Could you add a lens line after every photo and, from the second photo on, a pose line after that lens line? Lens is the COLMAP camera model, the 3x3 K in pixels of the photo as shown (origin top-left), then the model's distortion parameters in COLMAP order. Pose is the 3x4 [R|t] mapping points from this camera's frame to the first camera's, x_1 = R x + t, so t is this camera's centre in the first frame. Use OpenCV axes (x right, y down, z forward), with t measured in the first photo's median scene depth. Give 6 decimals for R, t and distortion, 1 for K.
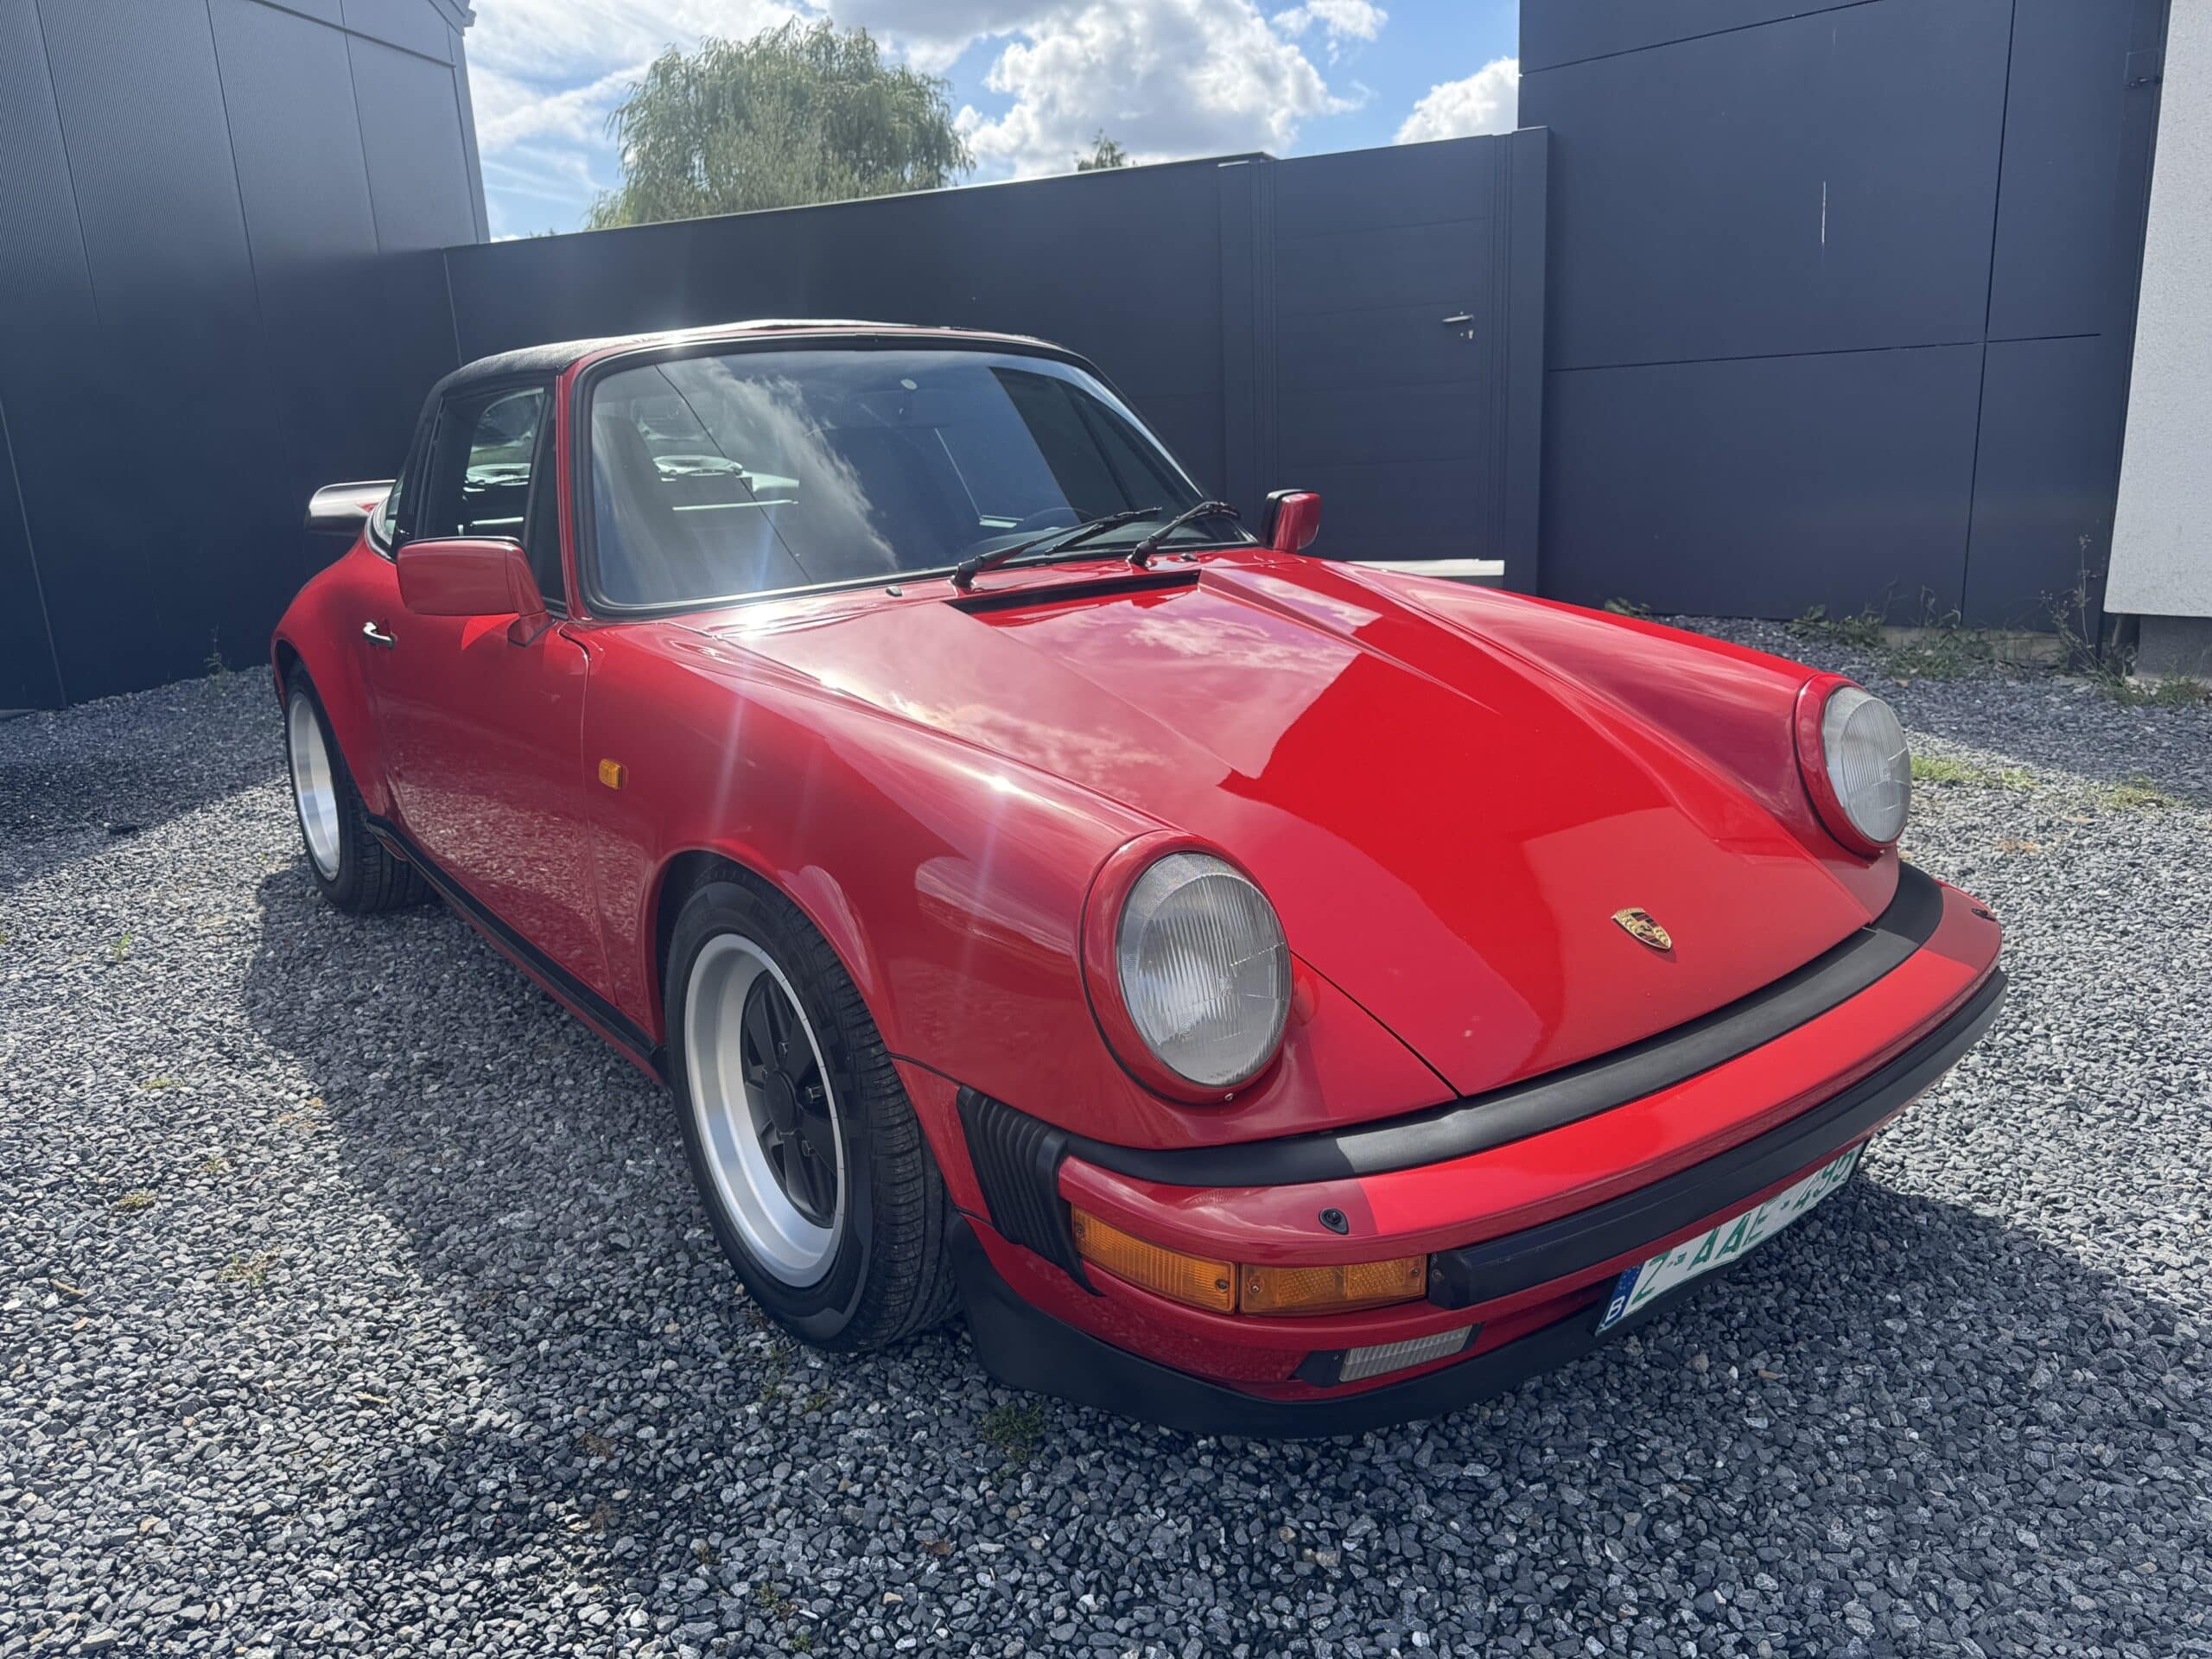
lens RADIAL K [[1577.5, 0, 1100.2], [0, 1577.5, 780.1], [0, 0, 1]] dist [-0.012241, 0.013359]
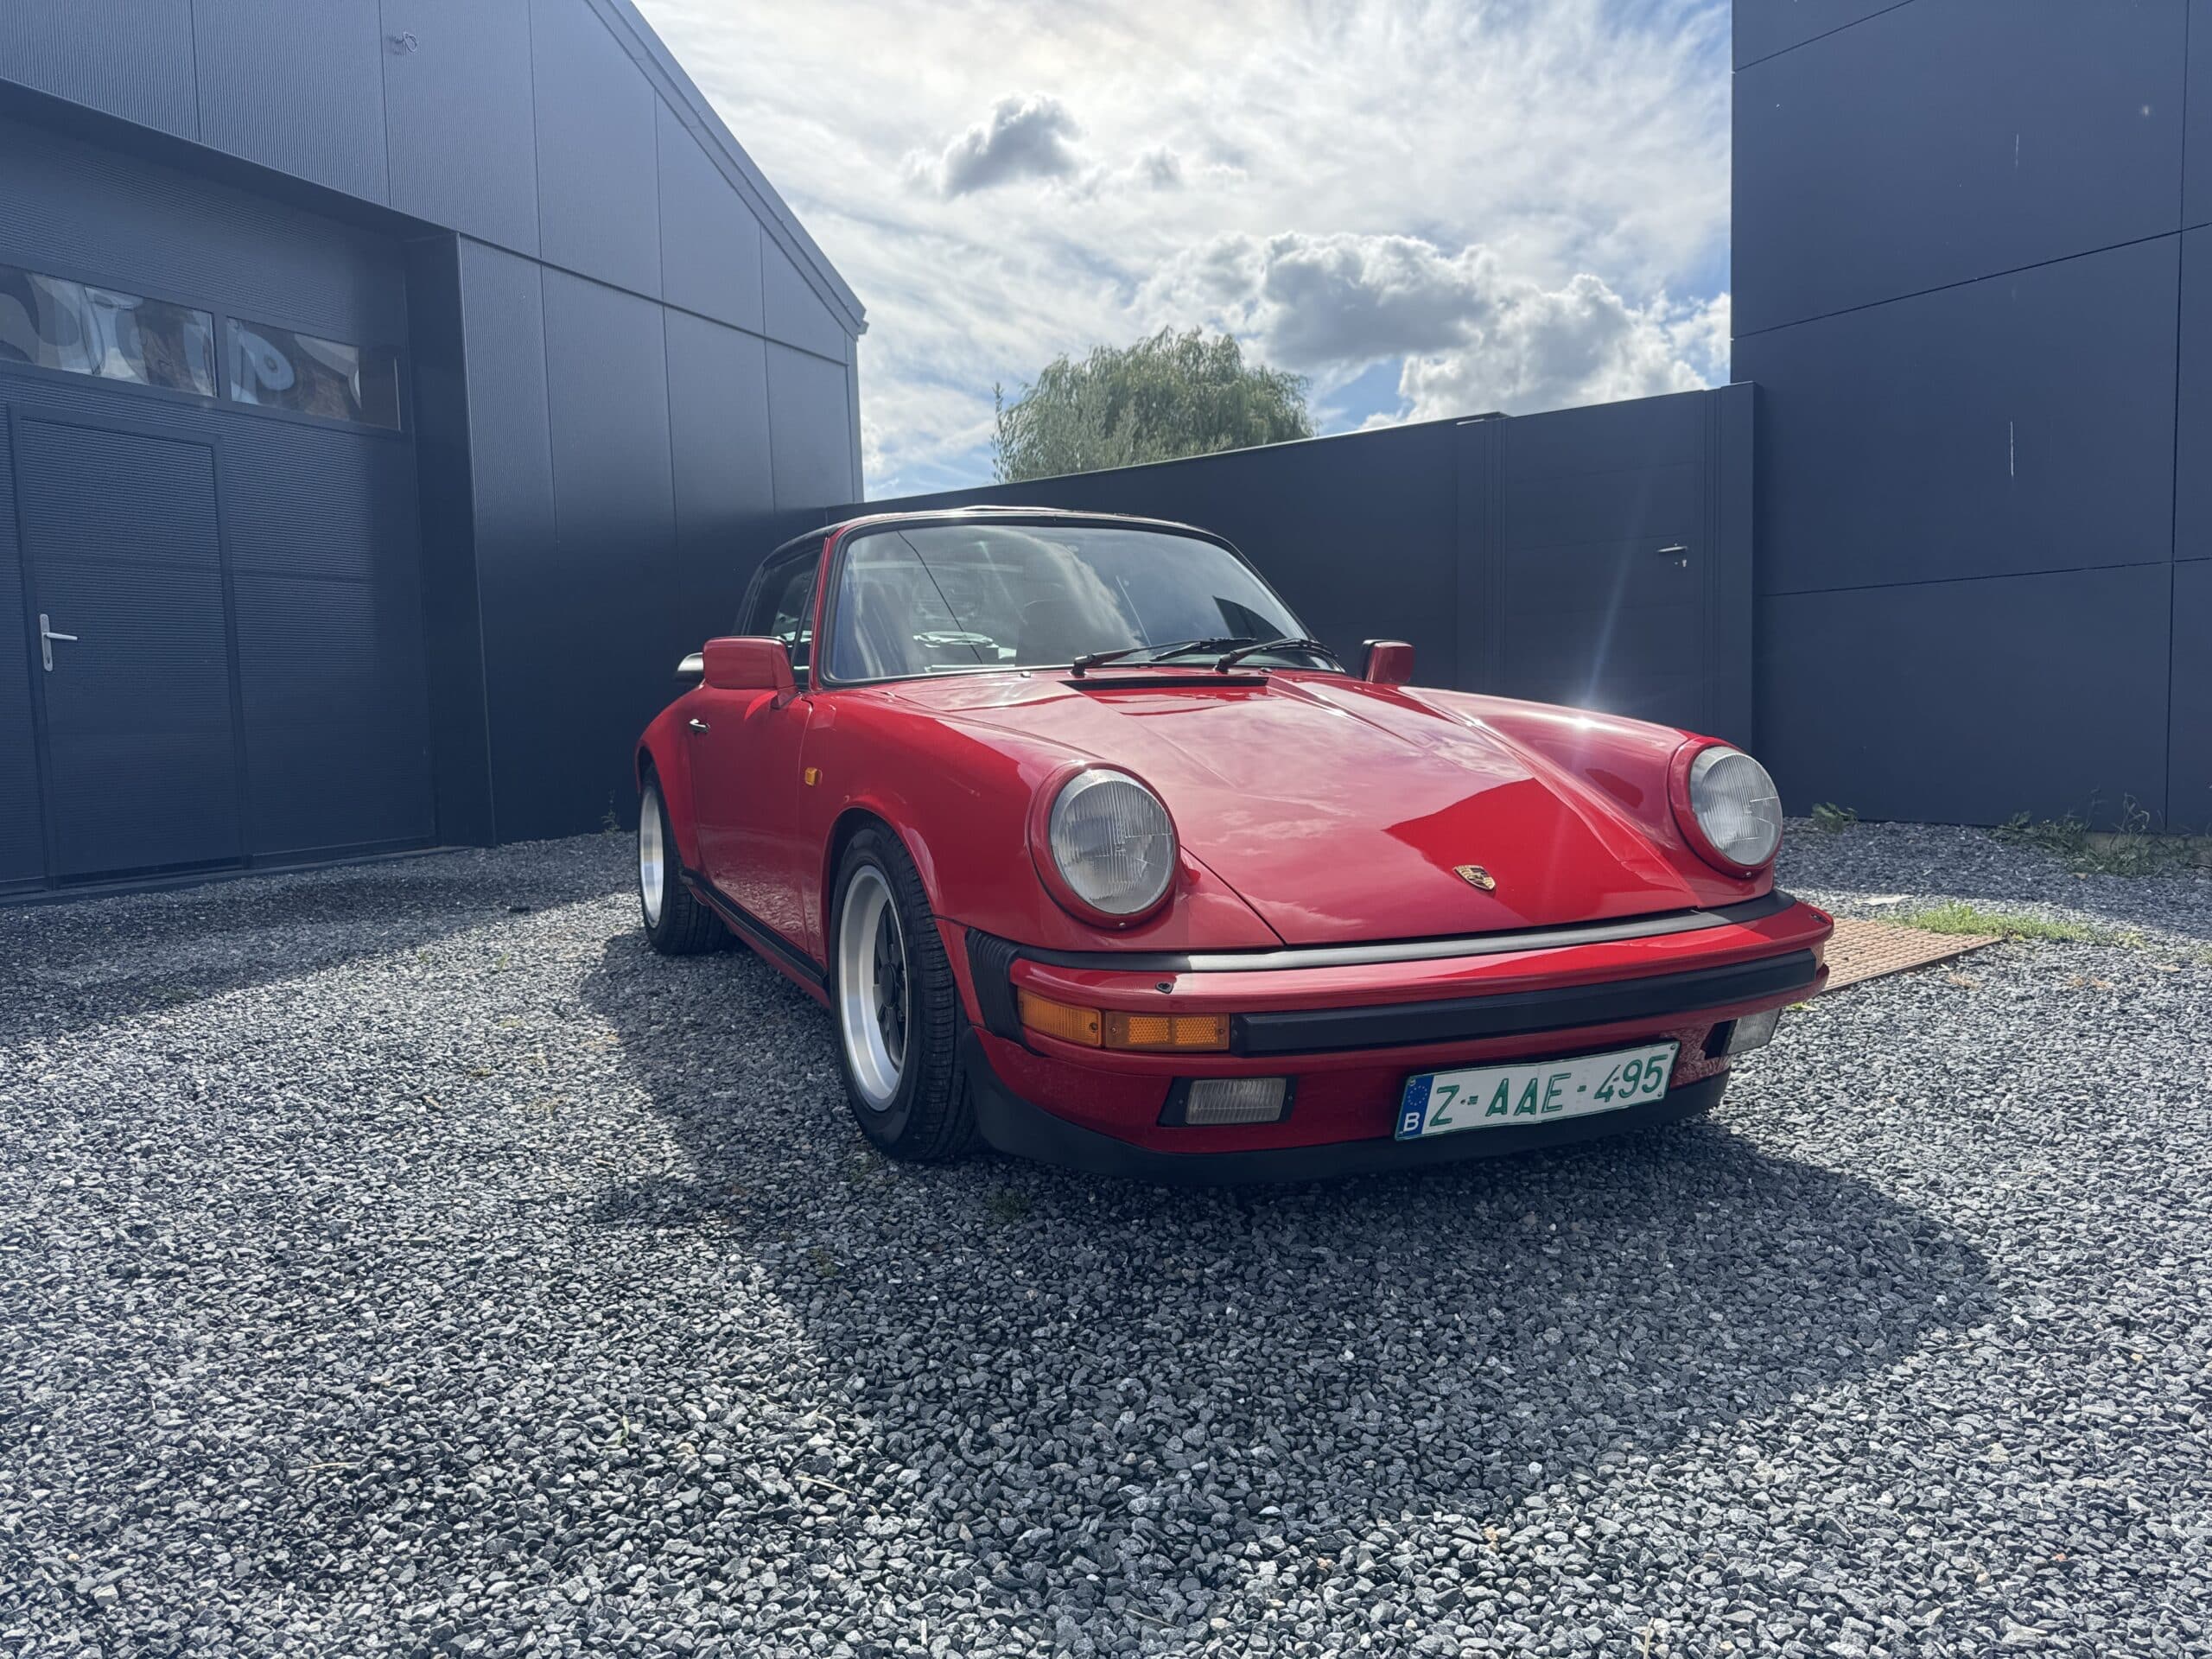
lens RADIAL K [[1521.0, 0, 1100.8], [0, 1521.0, 793.2], [0, 0, 1]] dist [0.079689, -0.111454]
pose [[0.976435, 0.032895, -0.213291, 0.240425], [-0.065268, 0.987046, -0.146564, 0.188462], [0.205706, 0.157032, 0.965933, -0.296969]]
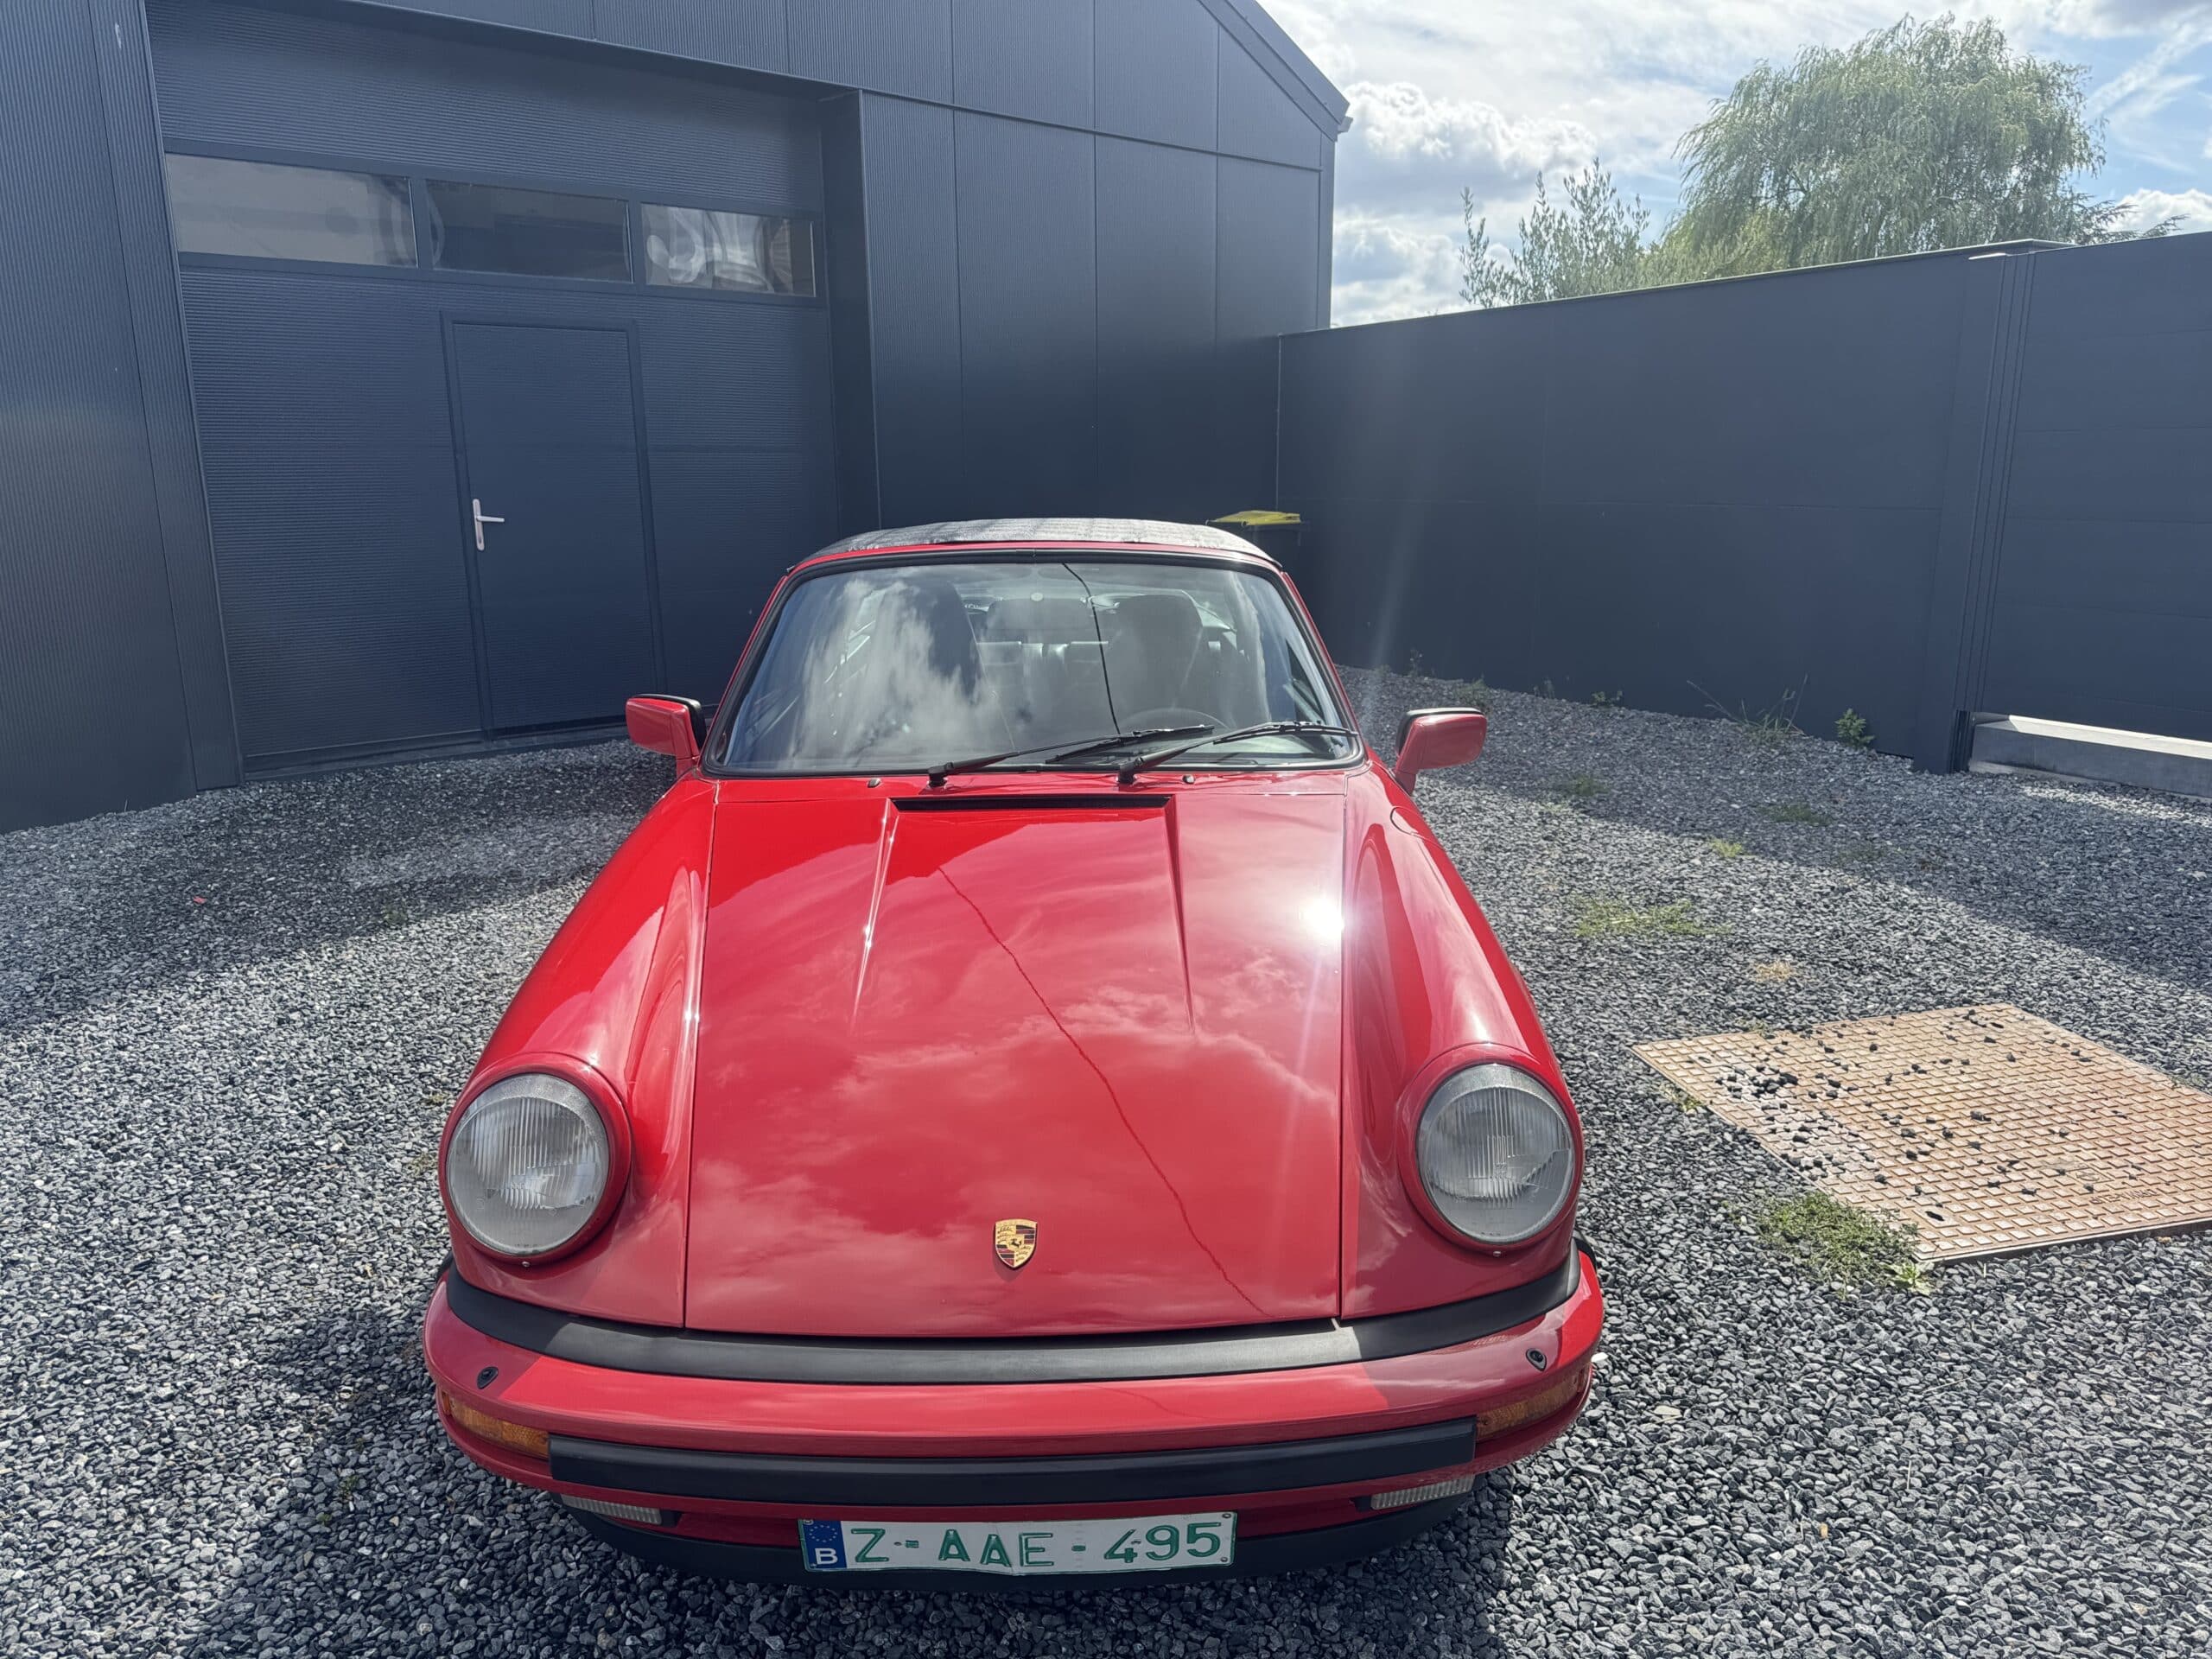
lens RADIAL K [[1505.7, 0, 1106.0], [0, 1505.7, 829.5], [0, 0, 1]] dist [0.042406, -0.056608]
pose [[0.813545, 0.173599, -0.554985, 0.721812], [-0.158889, 0.984442, 0.075020, -0.213793], [0.559374, 0.027149, 0.828471, 0.130621]]
